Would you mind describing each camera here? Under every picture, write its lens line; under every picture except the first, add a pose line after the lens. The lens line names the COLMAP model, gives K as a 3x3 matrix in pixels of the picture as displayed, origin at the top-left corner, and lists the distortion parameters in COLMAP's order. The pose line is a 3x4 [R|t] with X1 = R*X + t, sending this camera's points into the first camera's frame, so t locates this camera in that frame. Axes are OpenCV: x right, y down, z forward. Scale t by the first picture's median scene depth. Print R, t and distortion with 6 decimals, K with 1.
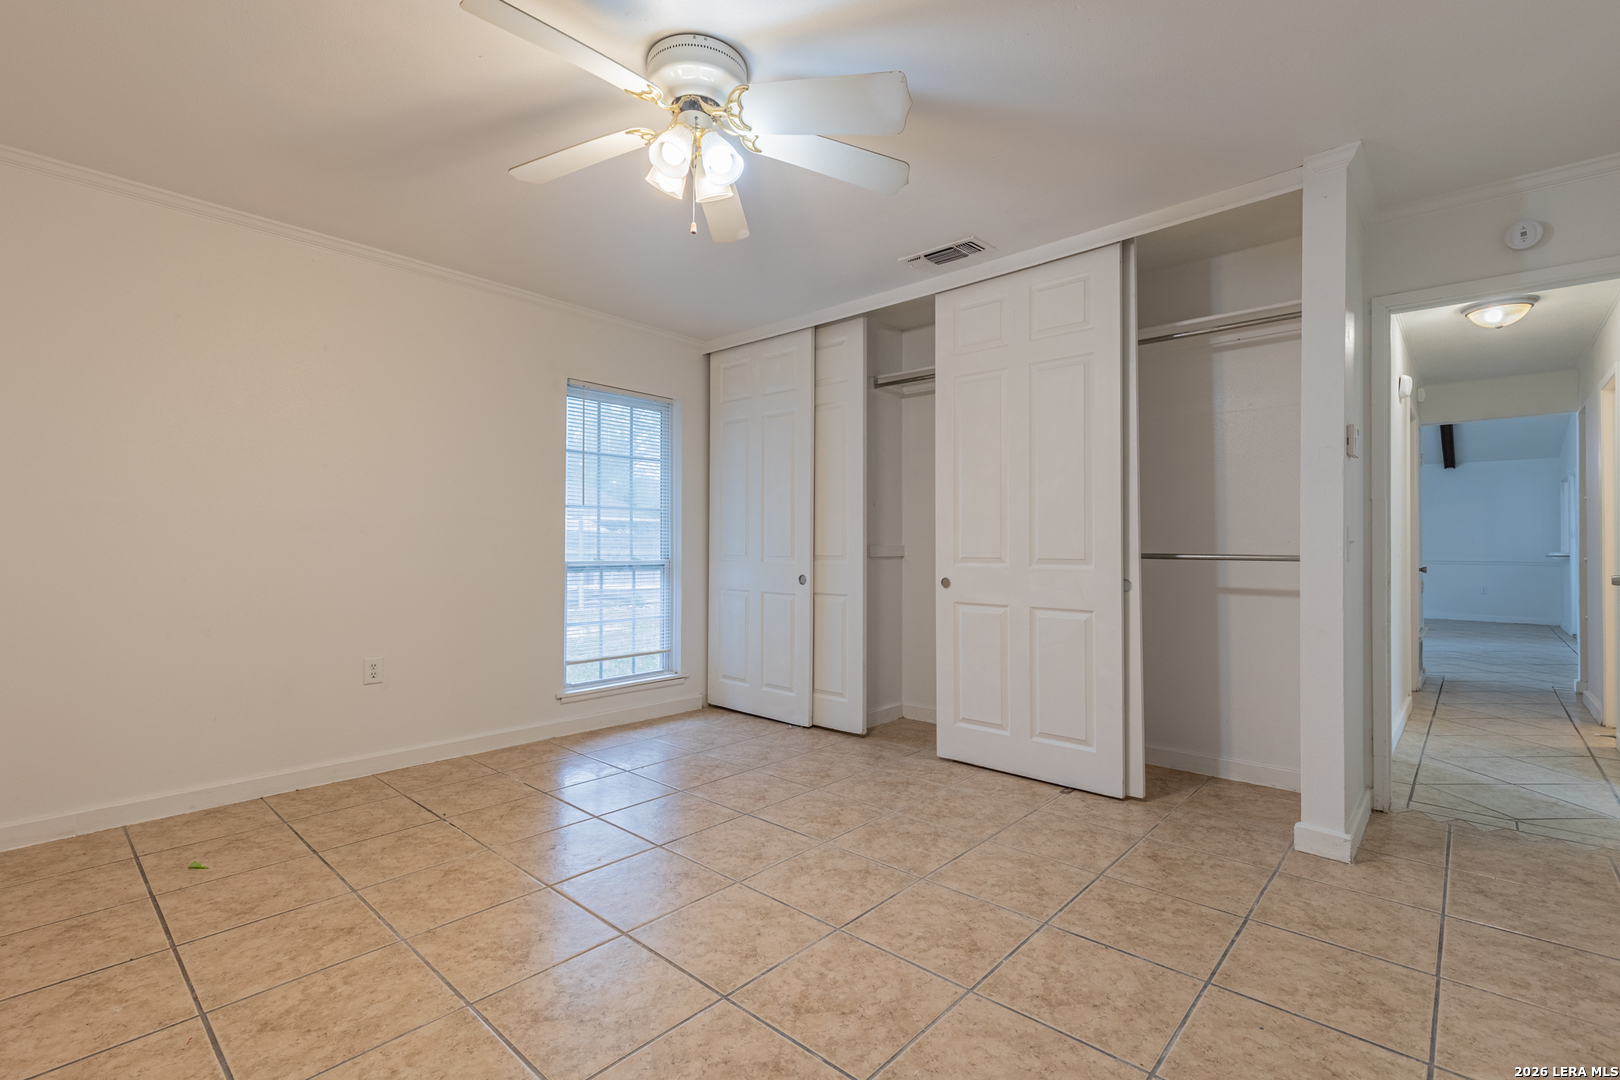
lens RADIAL K [[728.2, 0, 816.1], [0, 728.2, 536.4], [0, 0, 1]] dist [0.007944, -0.000715]
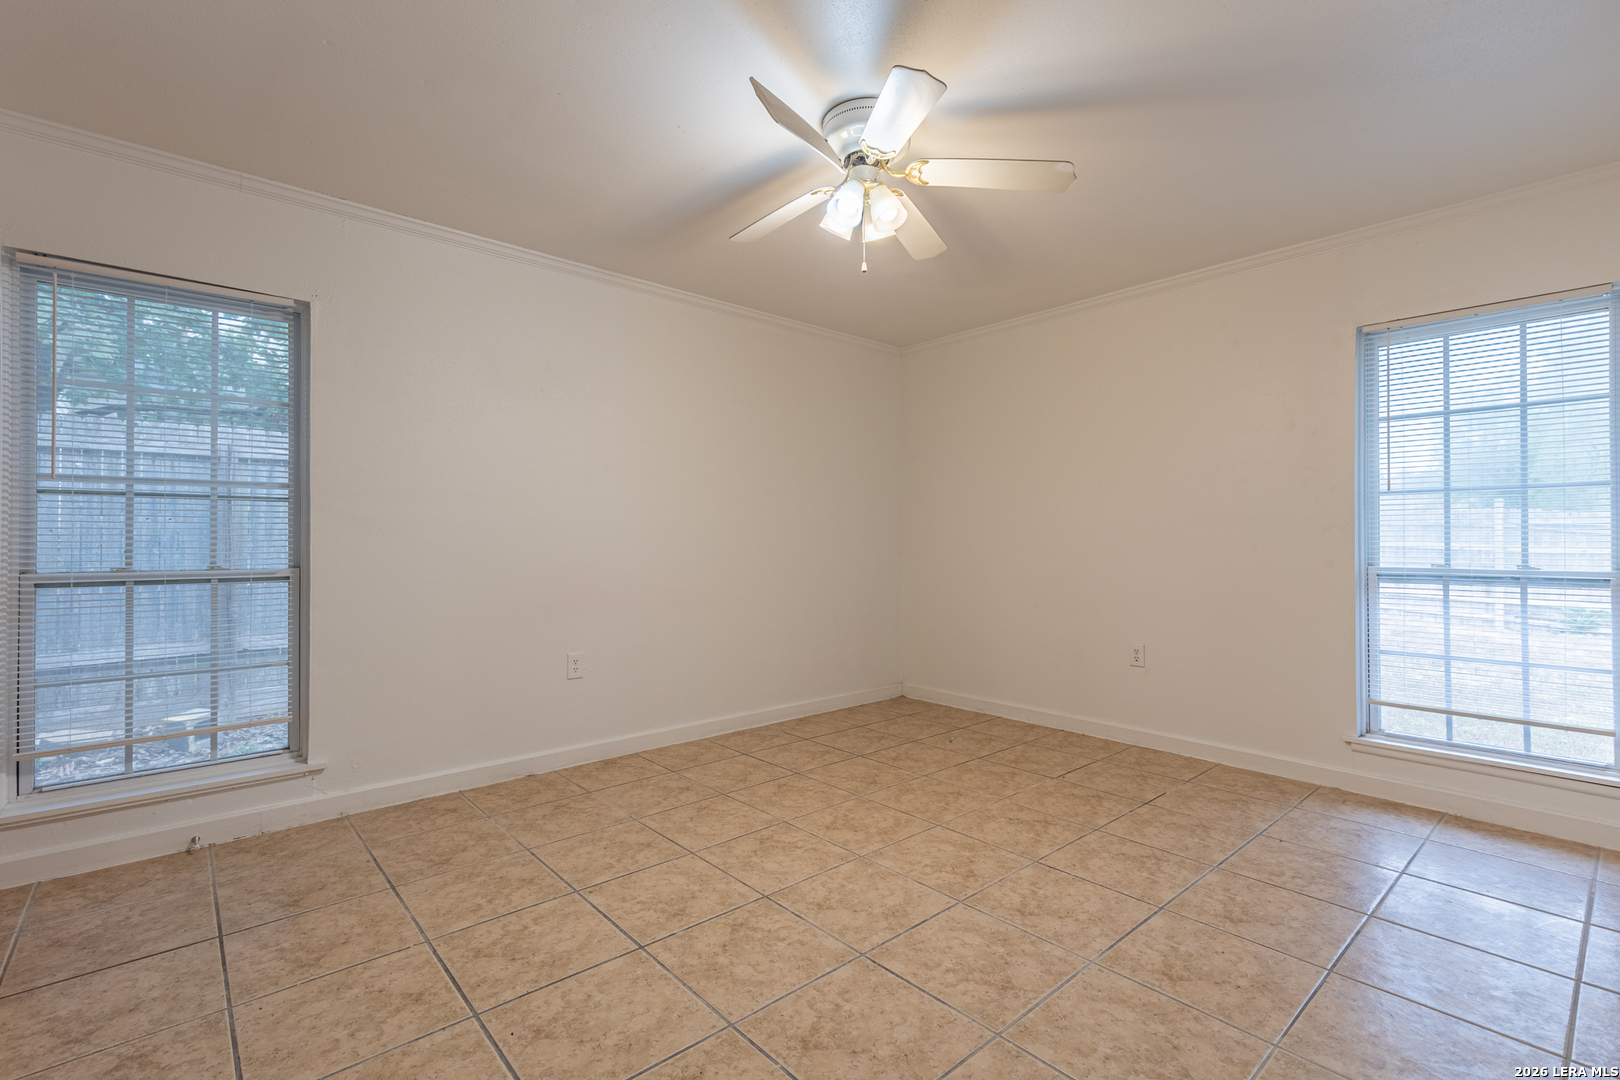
lens RADIAL K [[728.2, 0, 820.3], [0, 728.2, 544.4], [0, 0, 1]] dist [0.007944, -0.000715]
pose [[-0.108788, -0.002248, -0.994062, 0.667712], [0.012524, 0.999915, -0.003632, 0.010128], [0.993986, -0.012844, -0.108751, 0.727274]]
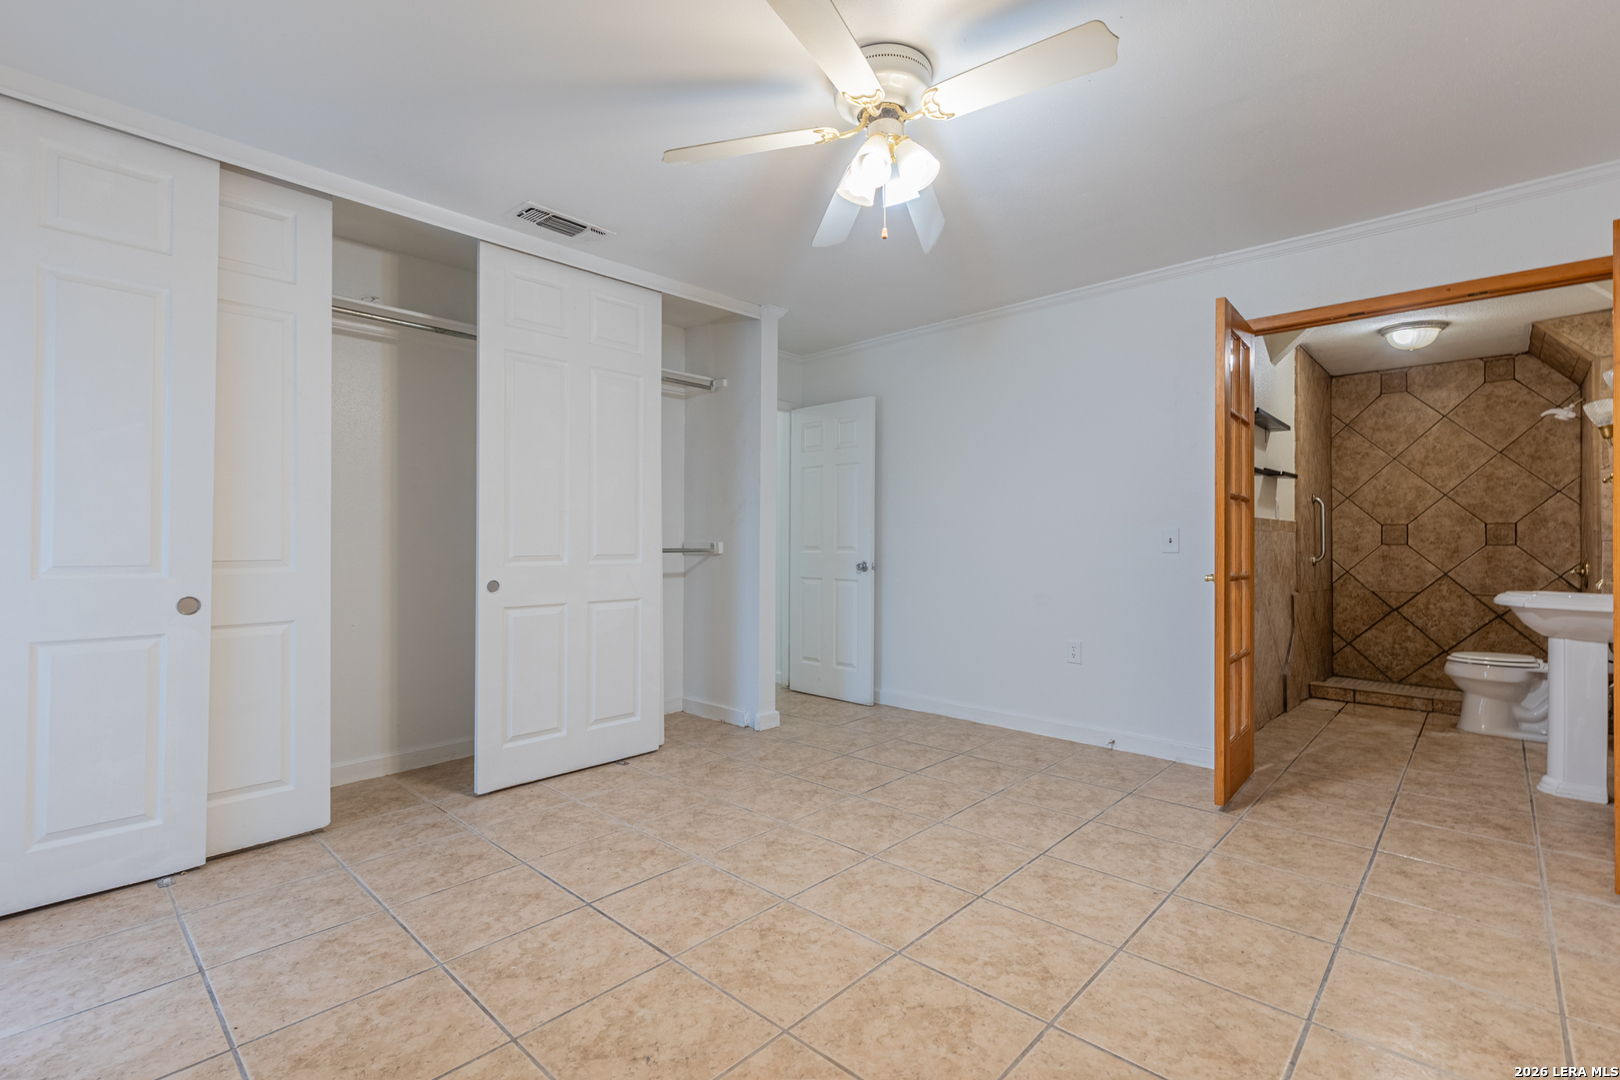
lens RADIAL K [[728.2, 0, 817.7], [0, 728.2, 539.9], [0, 0, 1]] dist [0.007944, -0.000715]
pose [[0.015894, -0.001005, 0.999873, -0.823090], [-0.011525, 0.999933, 0.001189, 0.004619], [-0.999807, -0.011542, 0.015882, 0.743374]]
